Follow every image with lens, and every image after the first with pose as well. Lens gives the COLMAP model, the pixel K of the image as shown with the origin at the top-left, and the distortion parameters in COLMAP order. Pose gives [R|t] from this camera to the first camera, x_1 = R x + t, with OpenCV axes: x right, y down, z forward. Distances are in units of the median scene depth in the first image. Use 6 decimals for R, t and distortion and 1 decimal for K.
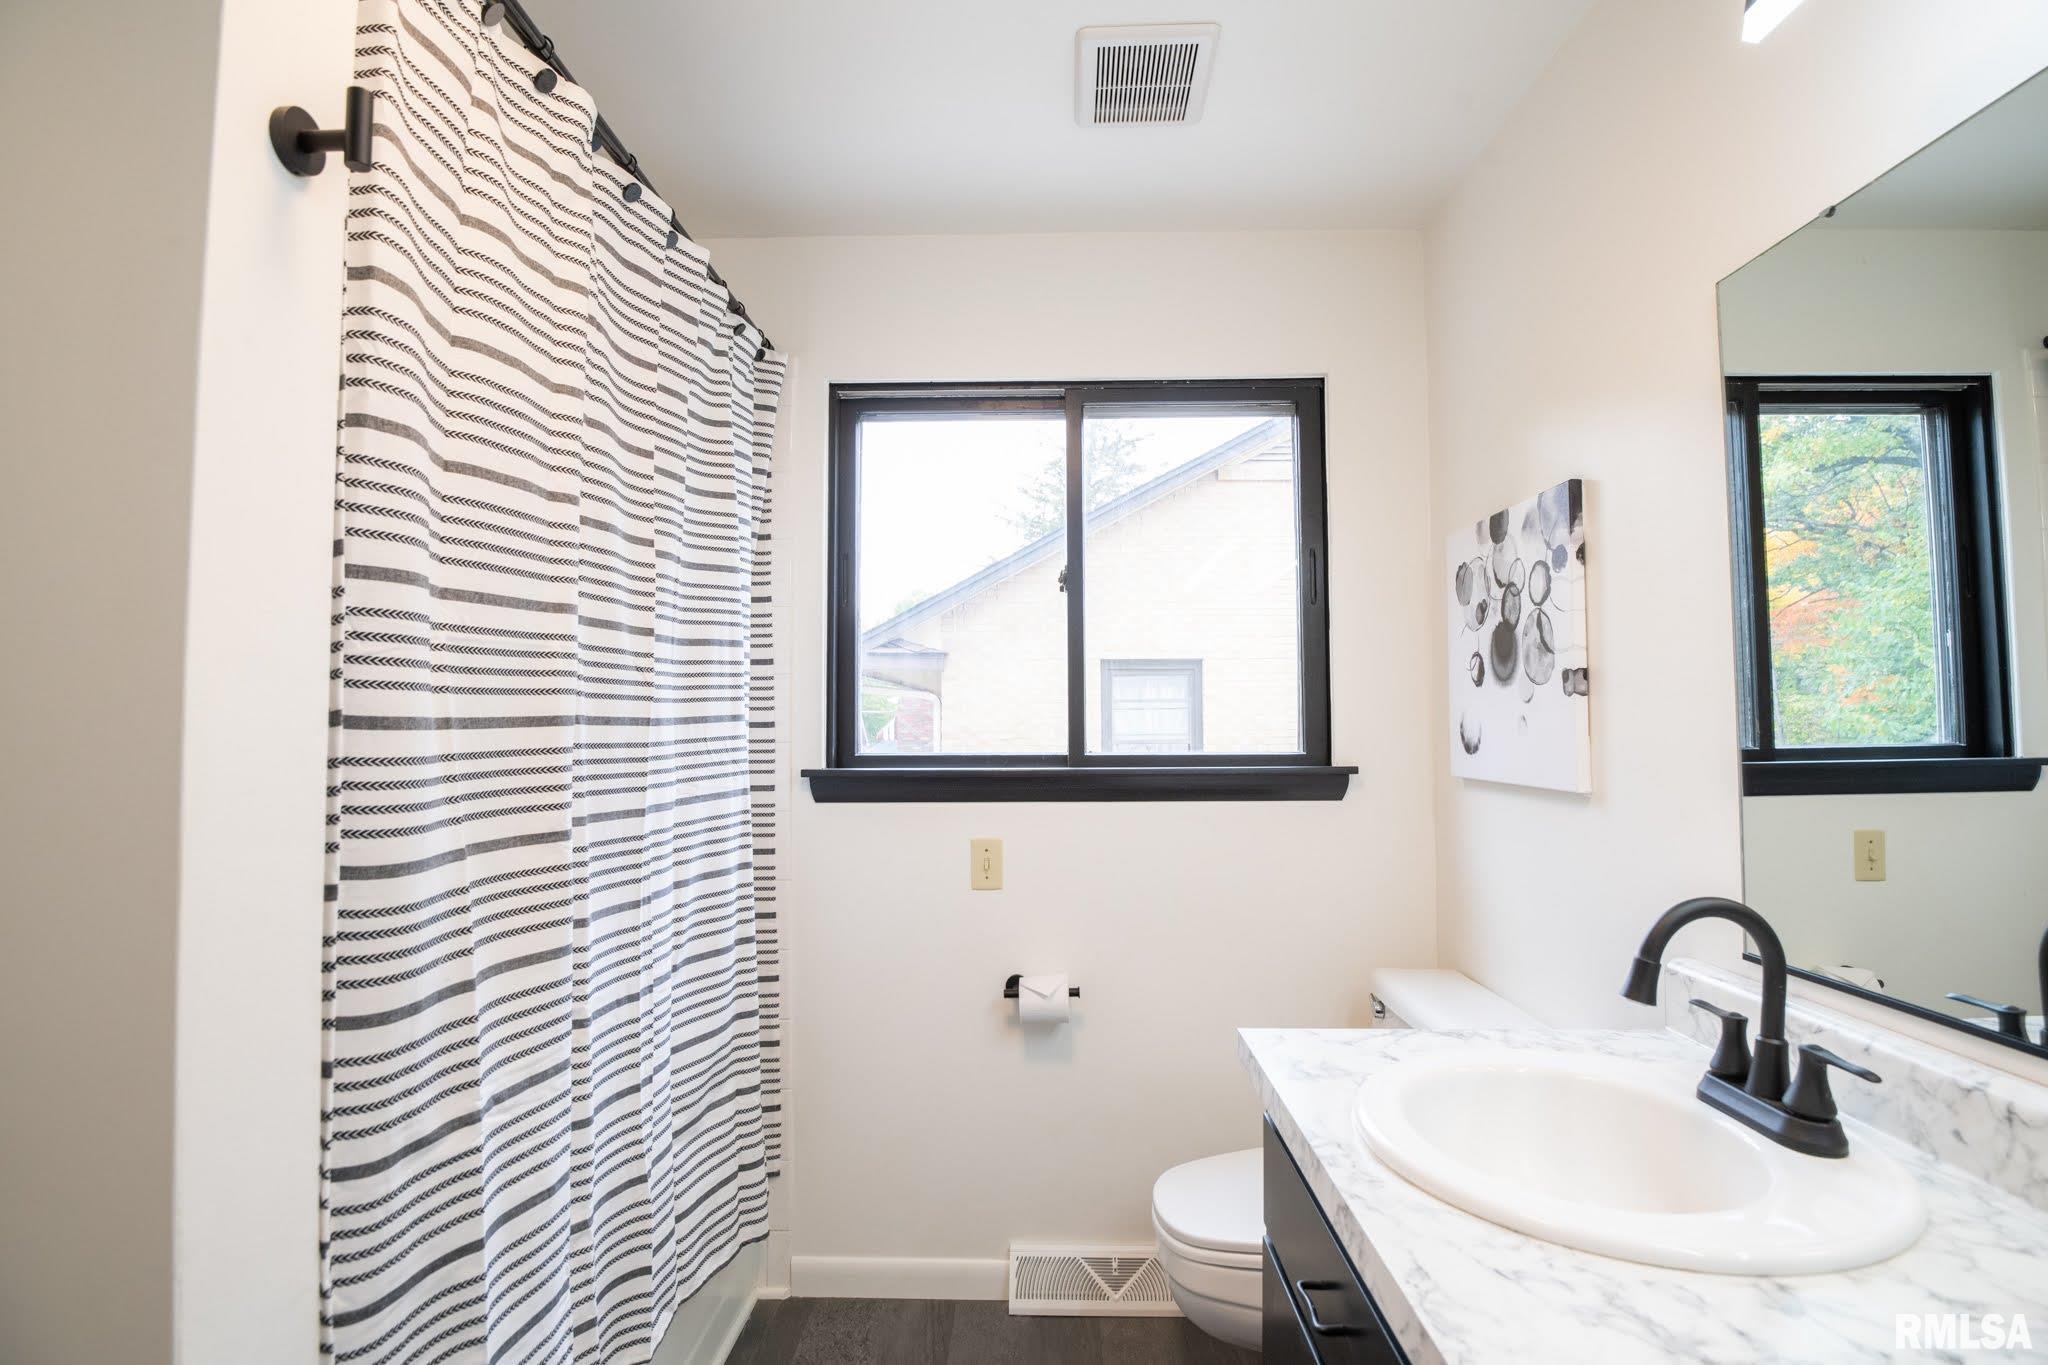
lens RADIAL K [[1006.0, 0, 1025.9], [0, 1006.0, 672.8], [0, 0, 1]] dist [-0.018574, -0.008647]
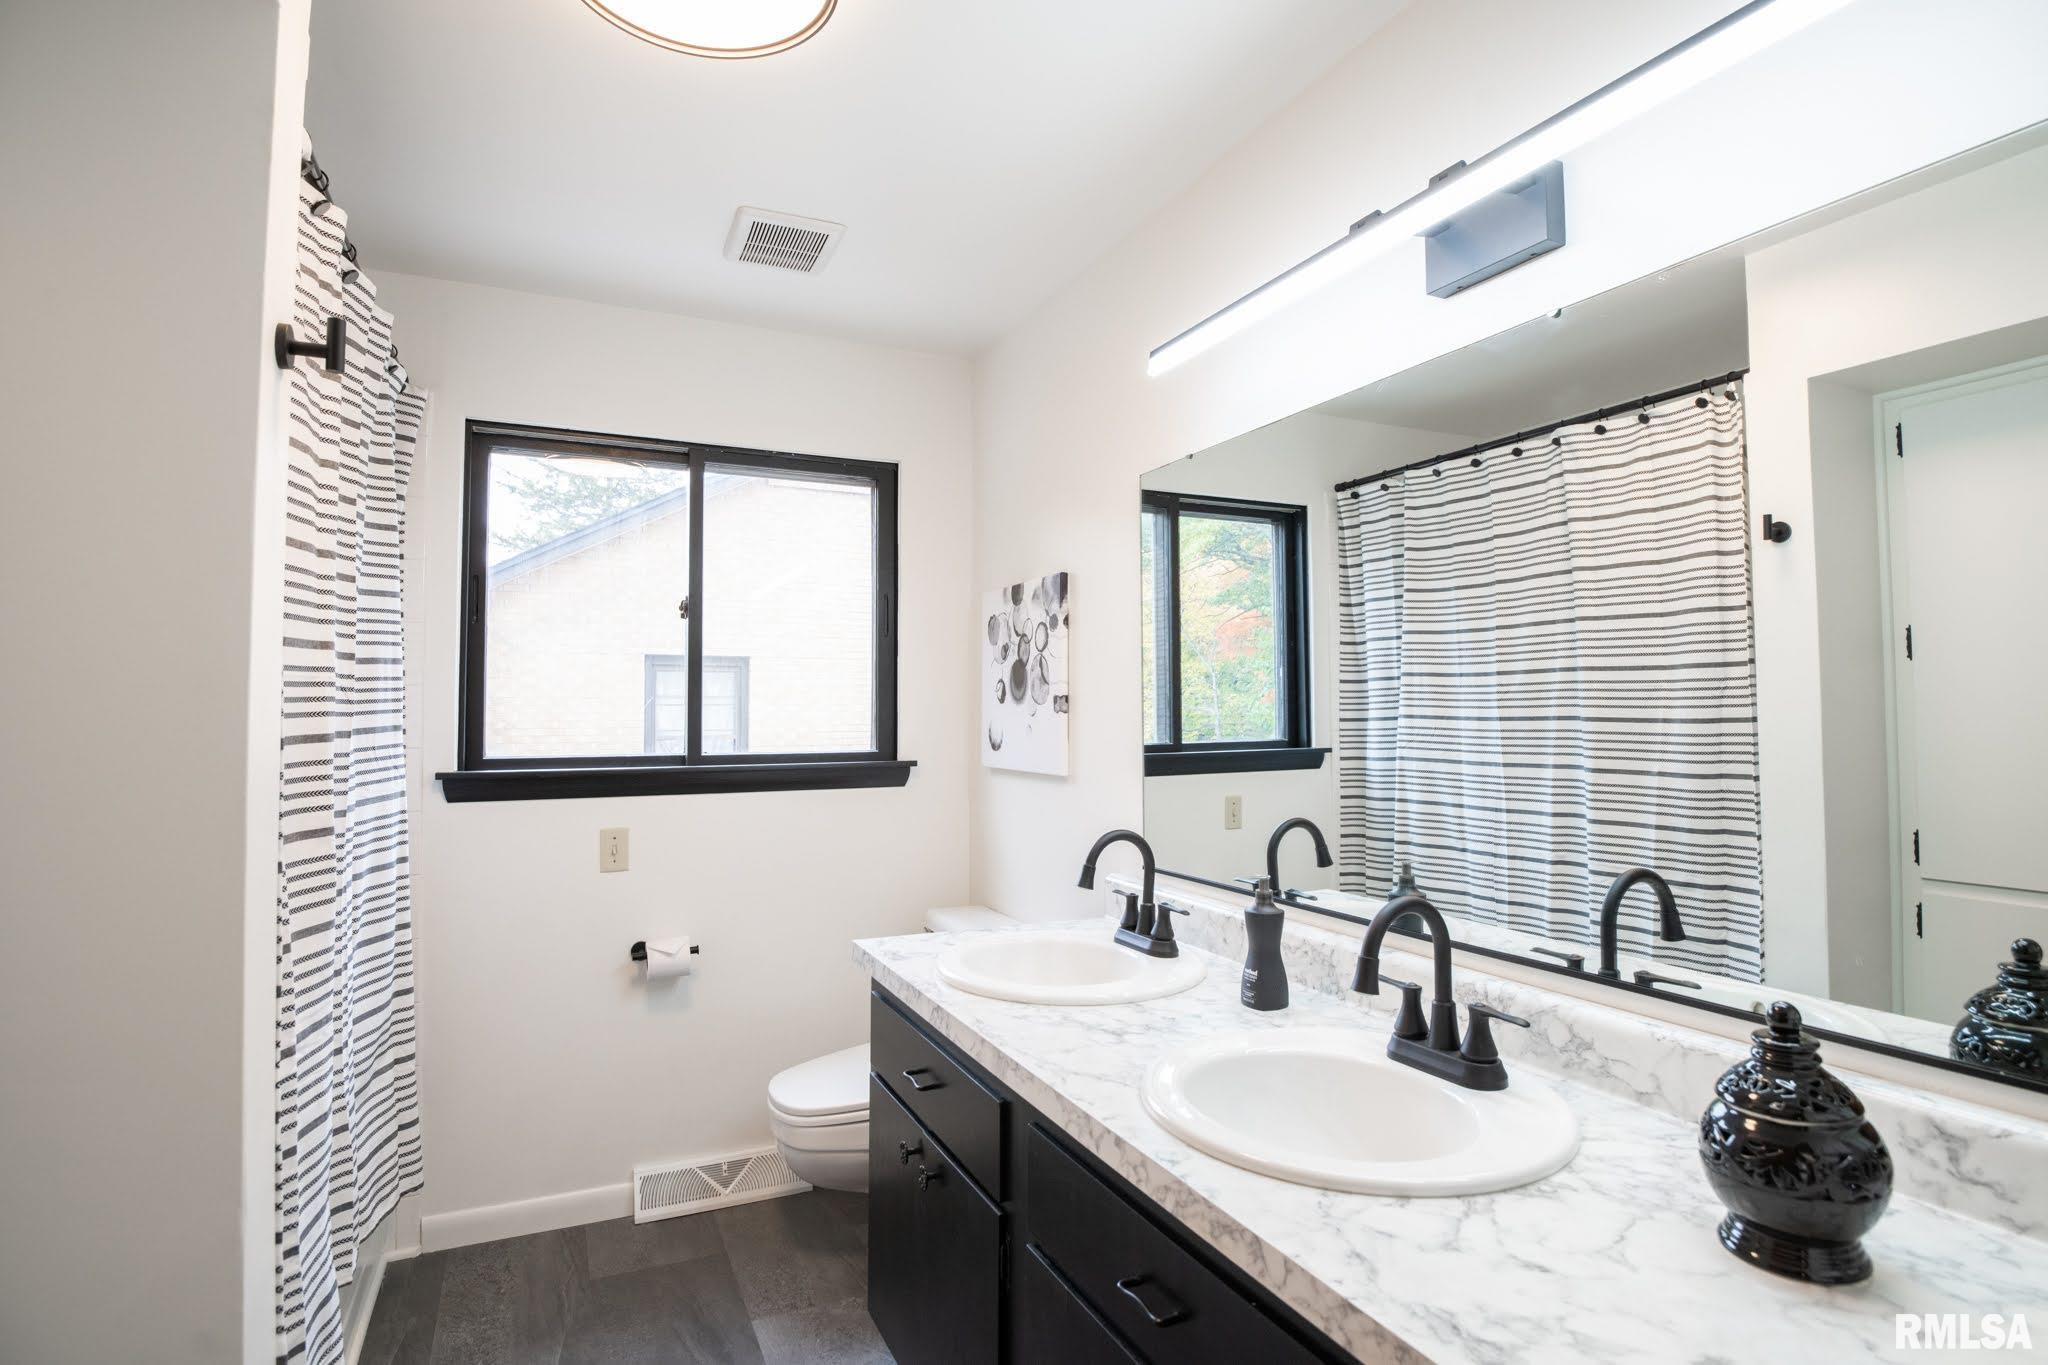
lens RADIAL K [[1006.0, 0, 1025.9], [0, 1006.0, 672.8], [0, 0, 1]] dist [-0.018574, -0.008647]
pose [[0.896641, 0.018431, 0.442375, -0.155659], [-0.021611, 0.999764, 0.002148, -0.034449], [-0.442231, -0.011486, 0.896828, -0.307314]]
